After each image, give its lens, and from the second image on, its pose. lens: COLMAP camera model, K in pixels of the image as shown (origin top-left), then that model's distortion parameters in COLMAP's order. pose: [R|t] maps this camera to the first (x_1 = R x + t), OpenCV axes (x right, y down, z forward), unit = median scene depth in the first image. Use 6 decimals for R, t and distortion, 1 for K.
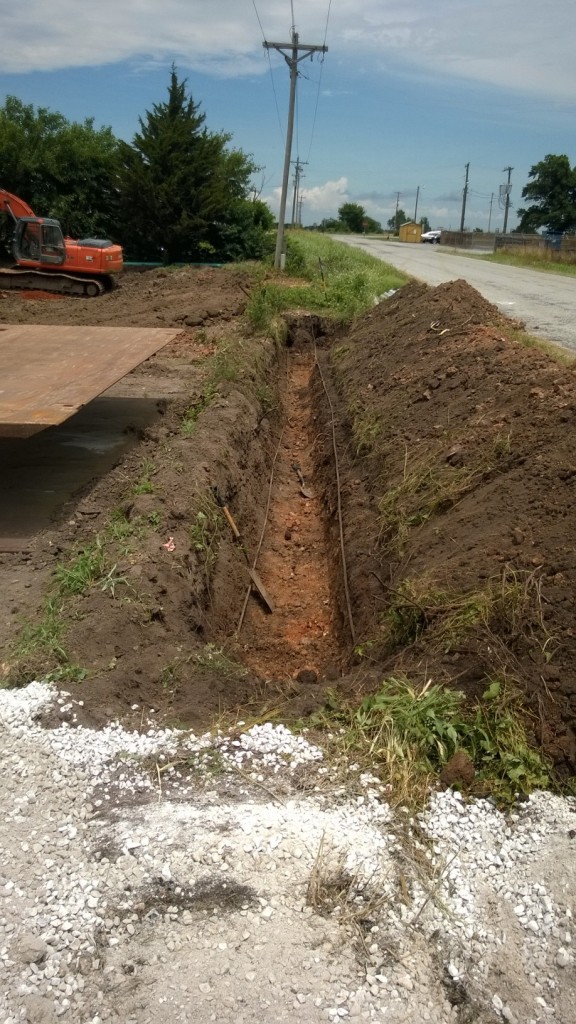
lens RADIAL K [[787.6, 0, 301.2], [0, 787.6, 537.8], [0, 0, 1]] dist [-0.050297, -0.006330]
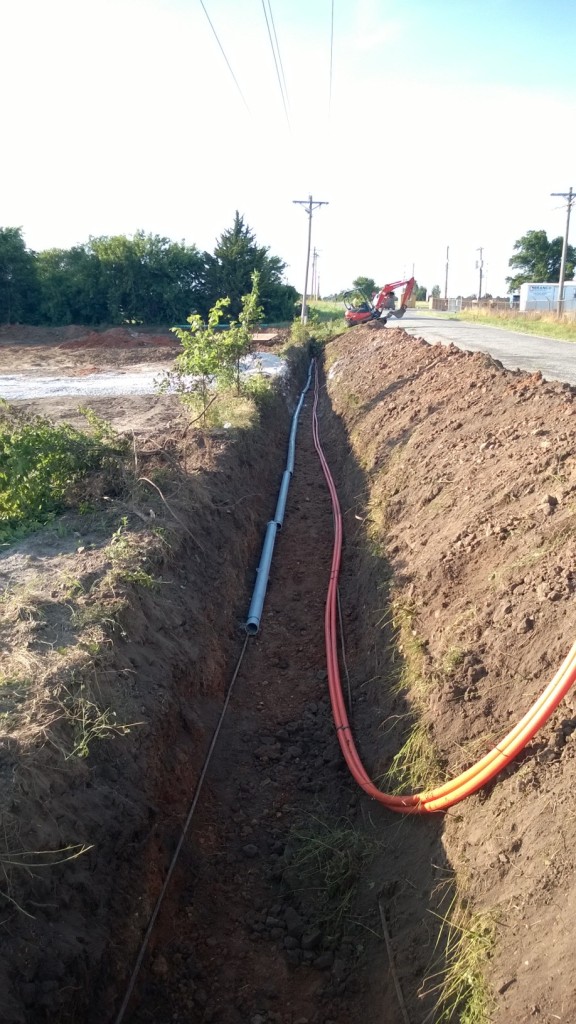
lens RADIAL K [[790.9, 0, 288.0], [0, 790.9, 512.0], [0, 0, 1]] dist [-0.027166, -0.000915]
pose [[0.998660, -0.020034, -0.047720, 0.009699], [0.014480, 0.993375, -0.114005, 0.222376], [0.049688, 0.113162, 0.992333, -0.573356]]
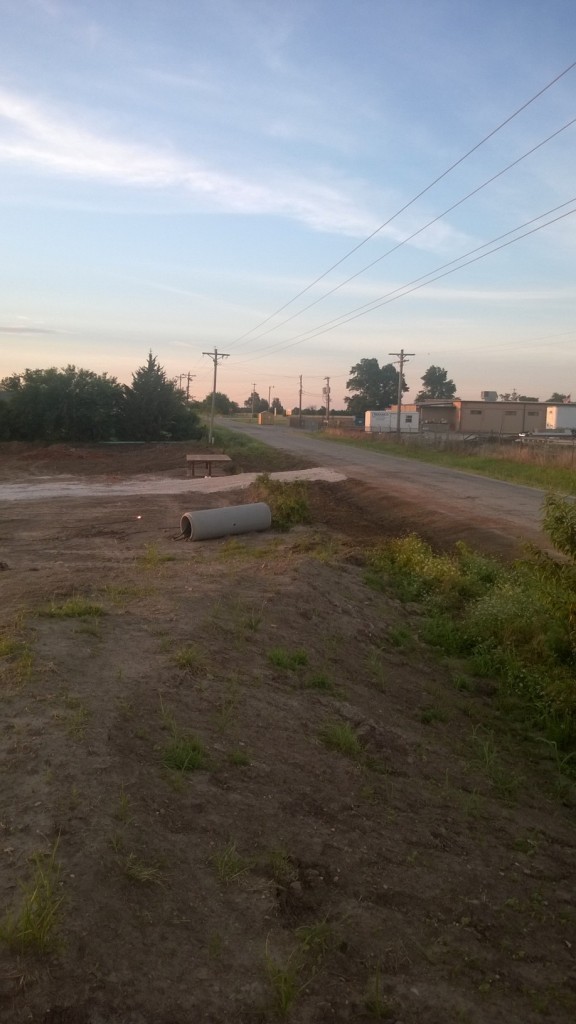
lens RADIAL K [[791.8, 0, 308.8], [0, 791.8, 513.8], [0, 0, 1]] dist [0.030760, -0.067571]
pose [[0.982840, -0.035737, 0.180967, -0.143994], [0.077905, 0.969684, -0.231612, 0.335237], [-0.167204, 0.241736, 0.955828, -0.983620]]
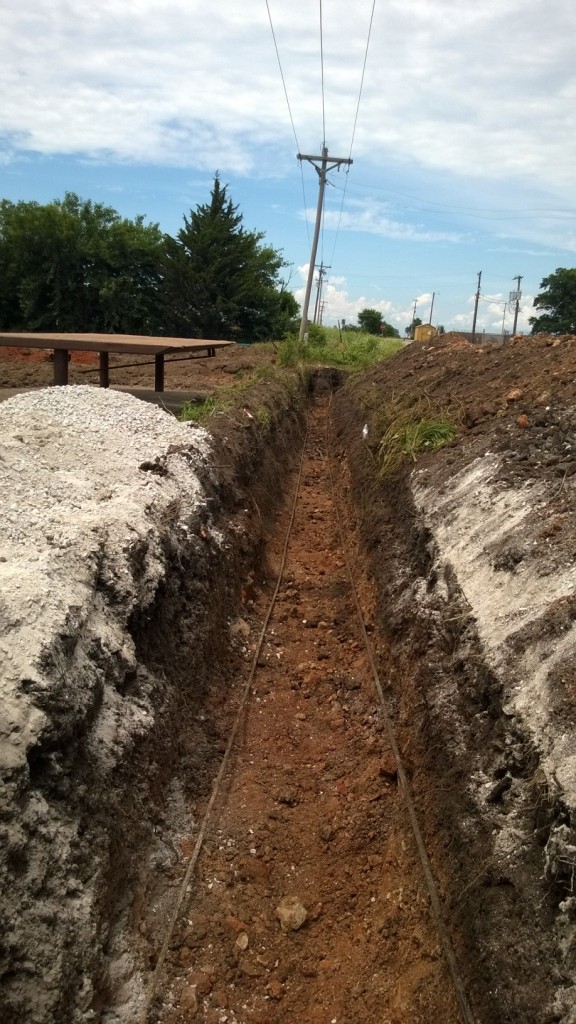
lens RADIAL K [[790.9, 0, 288.0], [0, 790.9, 512.0], [0, 0, 1]] dist [-0.027166, -0.000915]
pose [[0.998582, 0.041830, -0.032936, -0.001162], [-0.046394, 0.987155, -0.152879, 0.054400], [0.026118, 0.154190, 0.987696, -0.068176]]
